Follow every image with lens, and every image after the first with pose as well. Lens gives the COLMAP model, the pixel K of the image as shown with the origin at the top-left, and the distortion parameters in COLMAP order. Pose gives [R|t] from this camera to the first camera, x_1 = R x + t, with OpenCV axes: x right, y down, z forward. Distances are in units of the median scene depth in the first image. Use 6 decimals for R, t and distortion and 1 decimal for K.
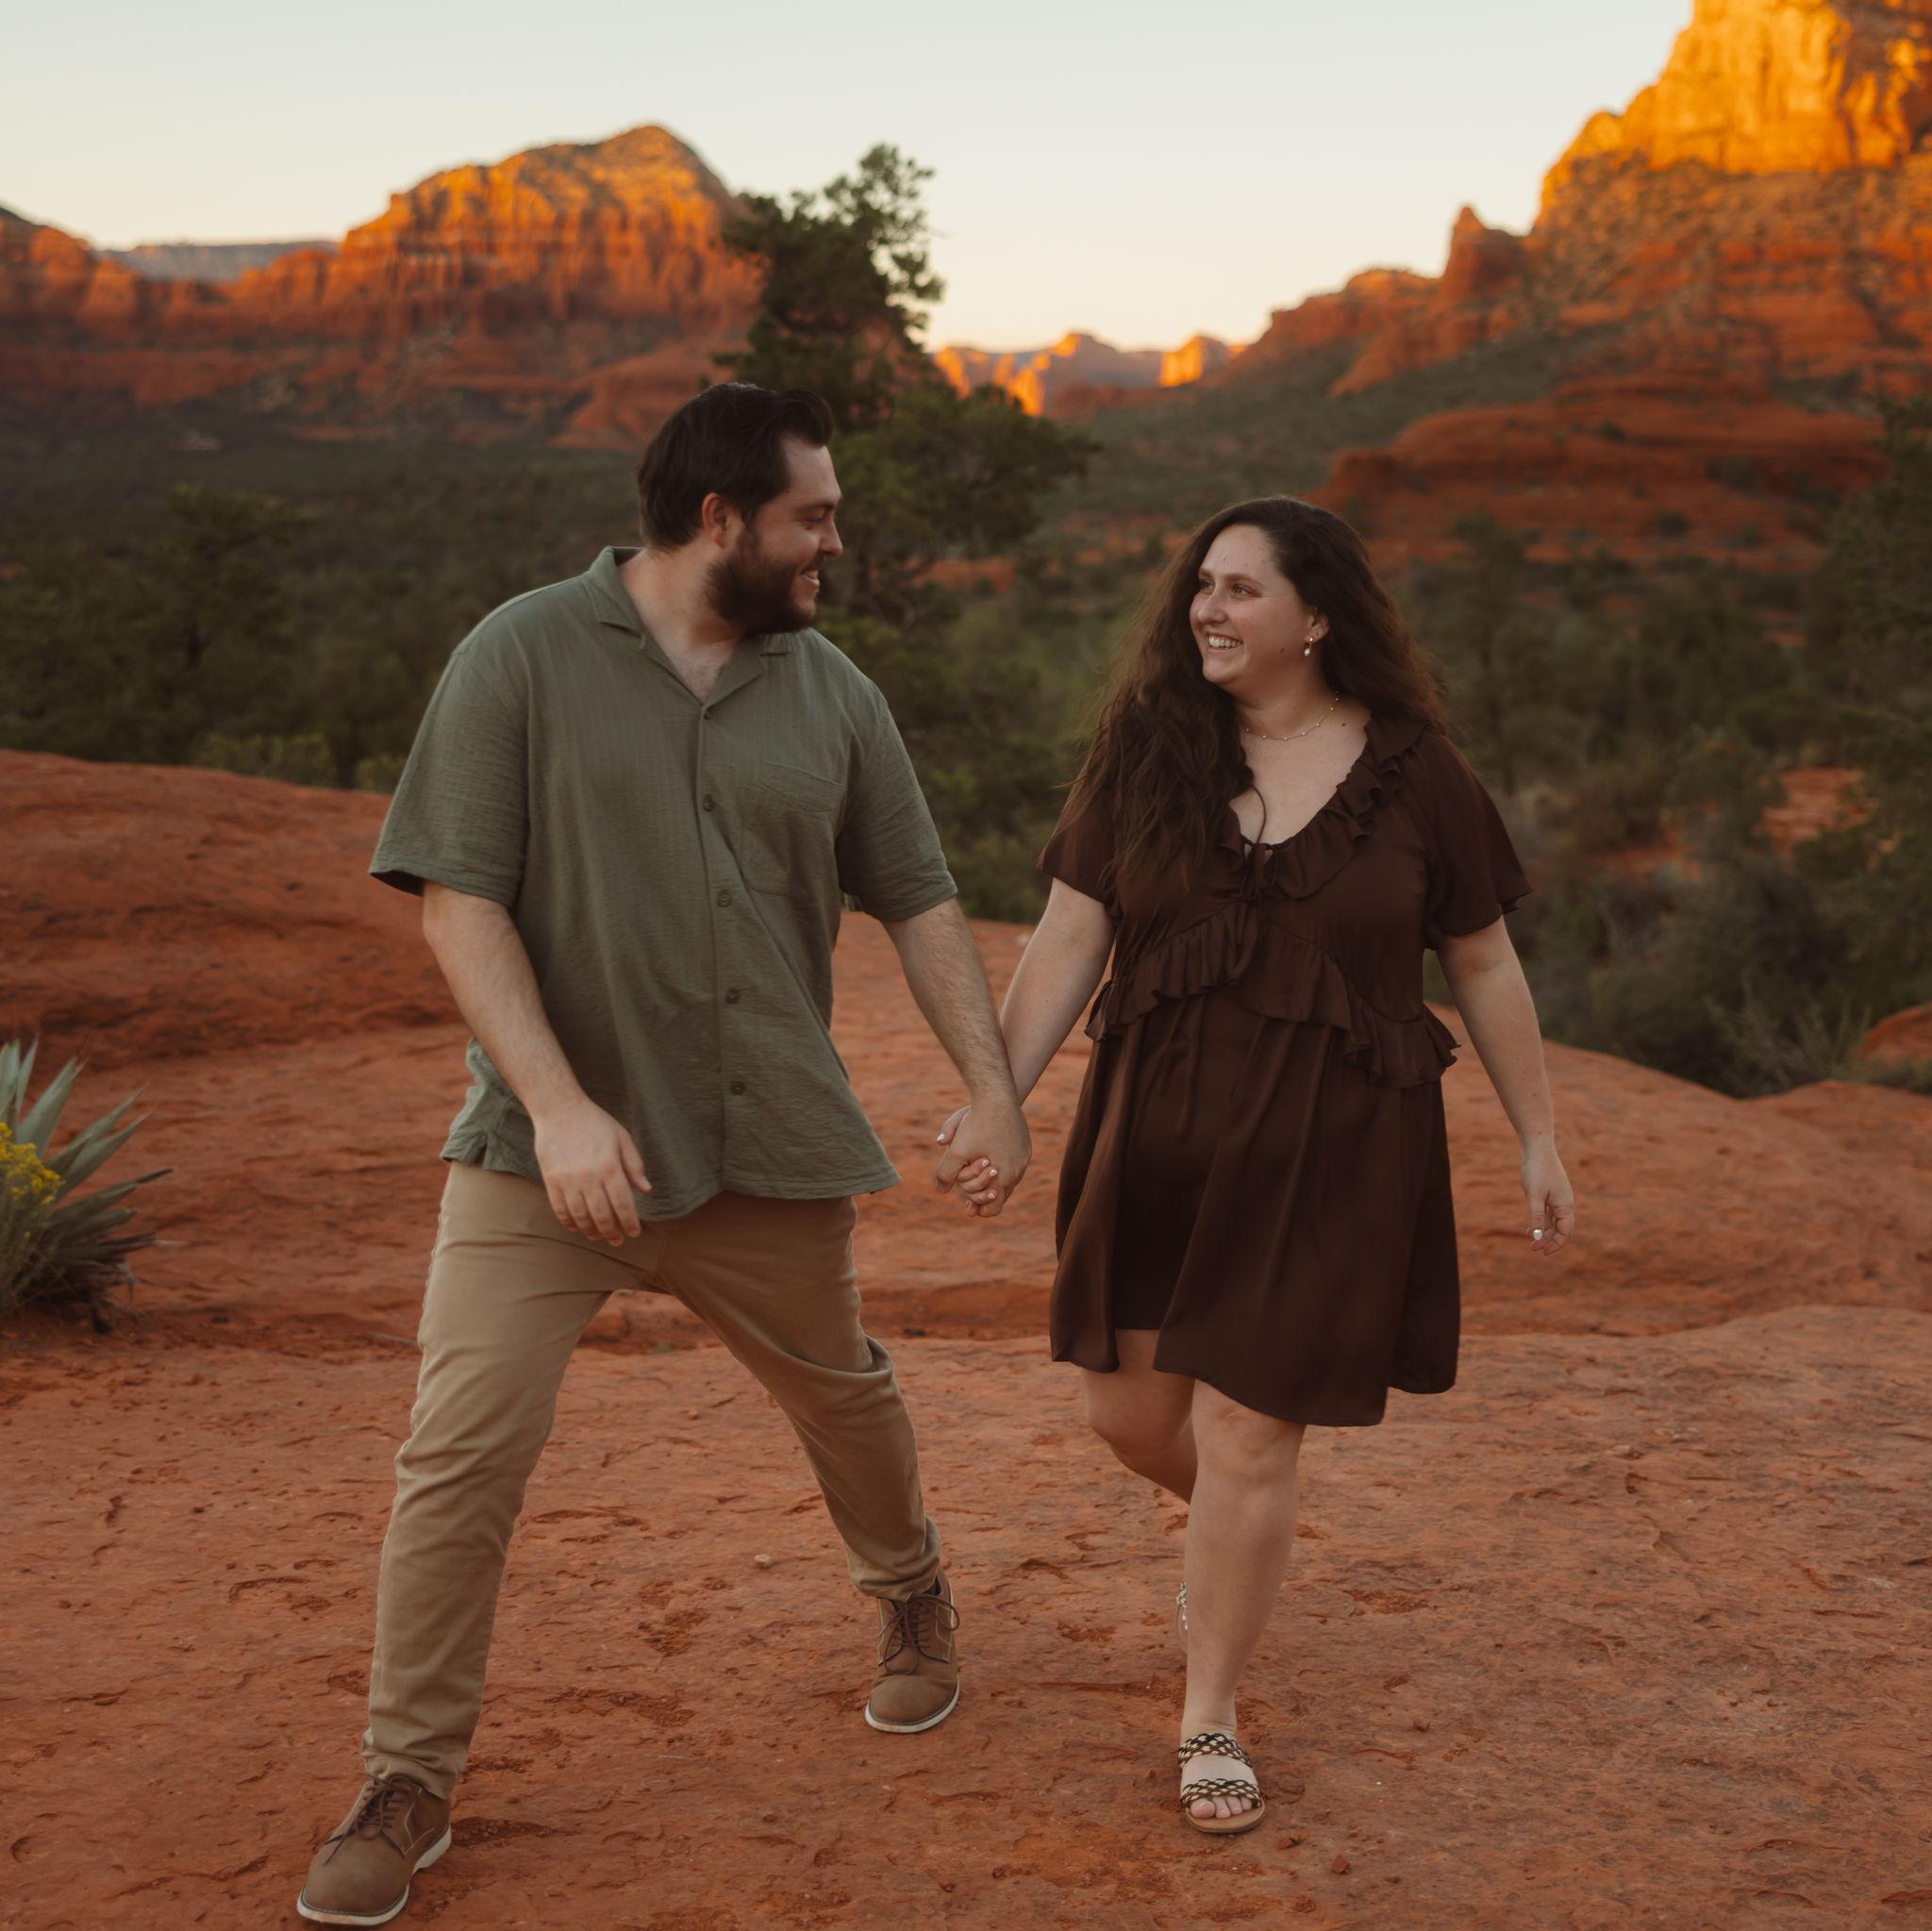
lens RADIAL K [[2077.3, 0, 977.0], [0, 2077.3, 935.3], [0, 0, 1]] dist [0.002634, 0.006690]
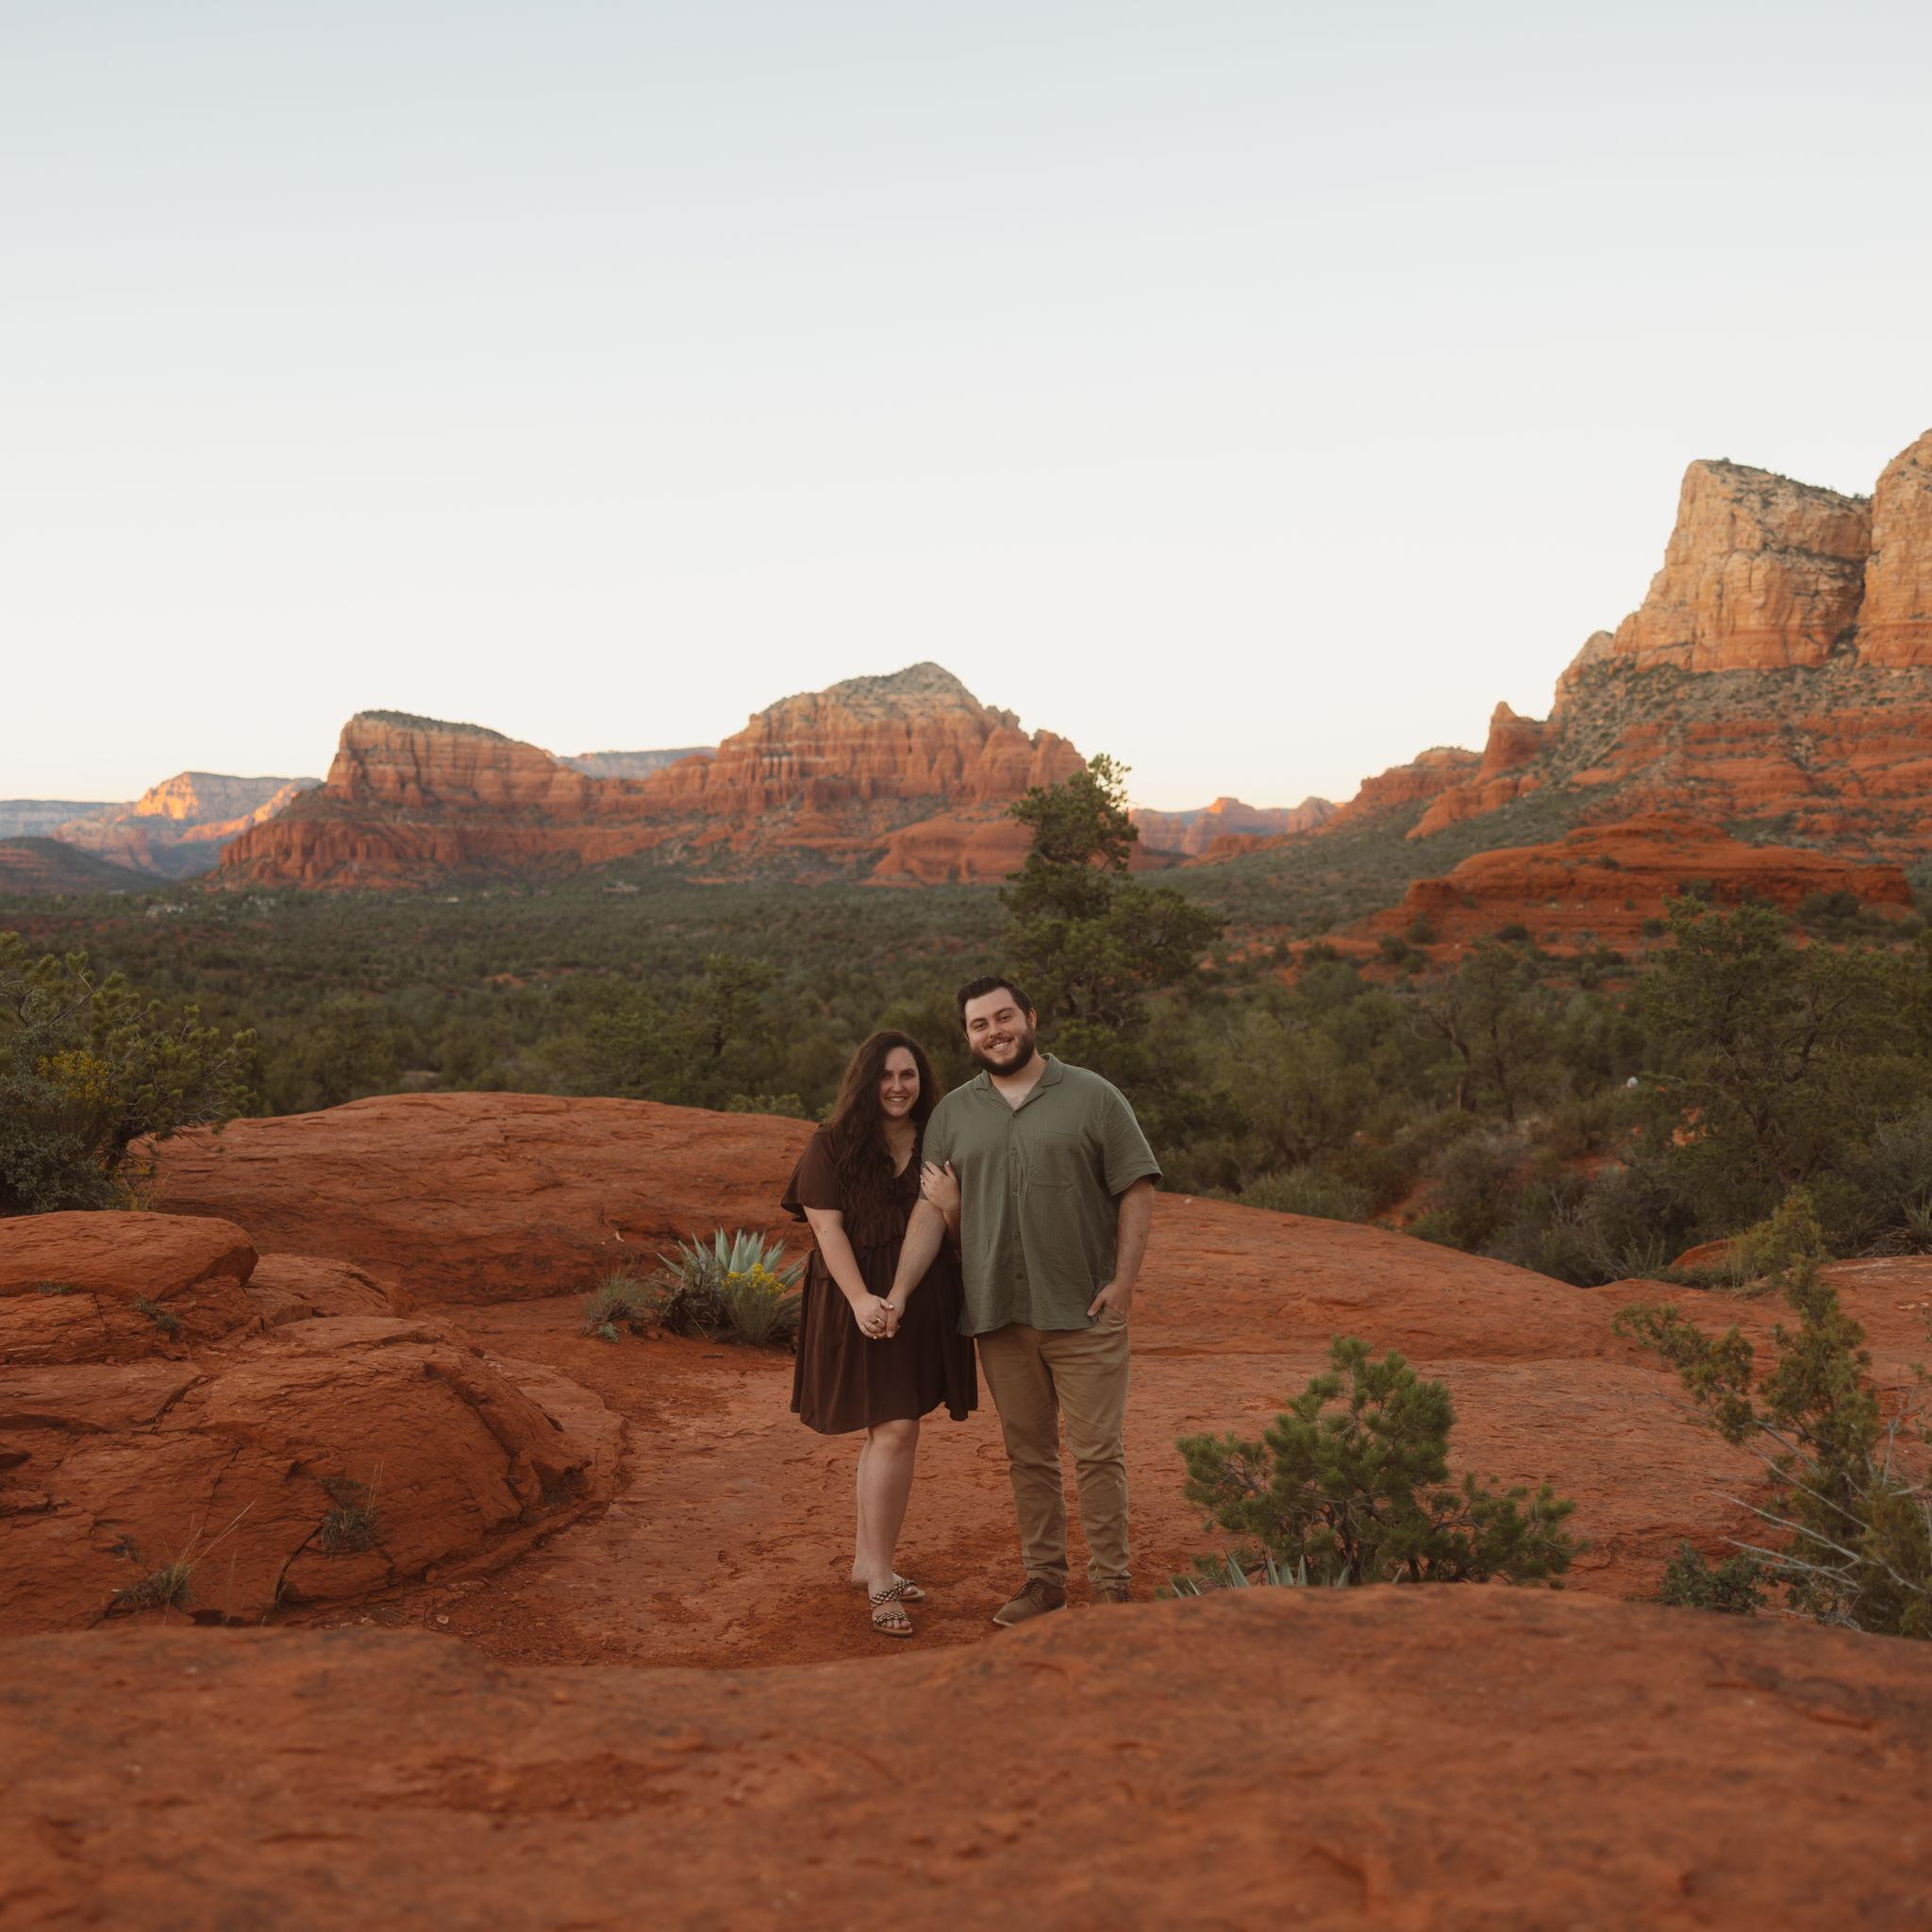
lens RADIAL K [[2077.3, 0, 977.0], [0, 2077.3, 935.8], [0, 0, 1]] dist [0.002634, 0.006690]
pose [[0.996371, -0.014507, -0.083874, -0.003093], [0.001148, 0.987571, -0.157171, 0.026860], [0.085112, 0.156504, 0.984003, -0.407484]]
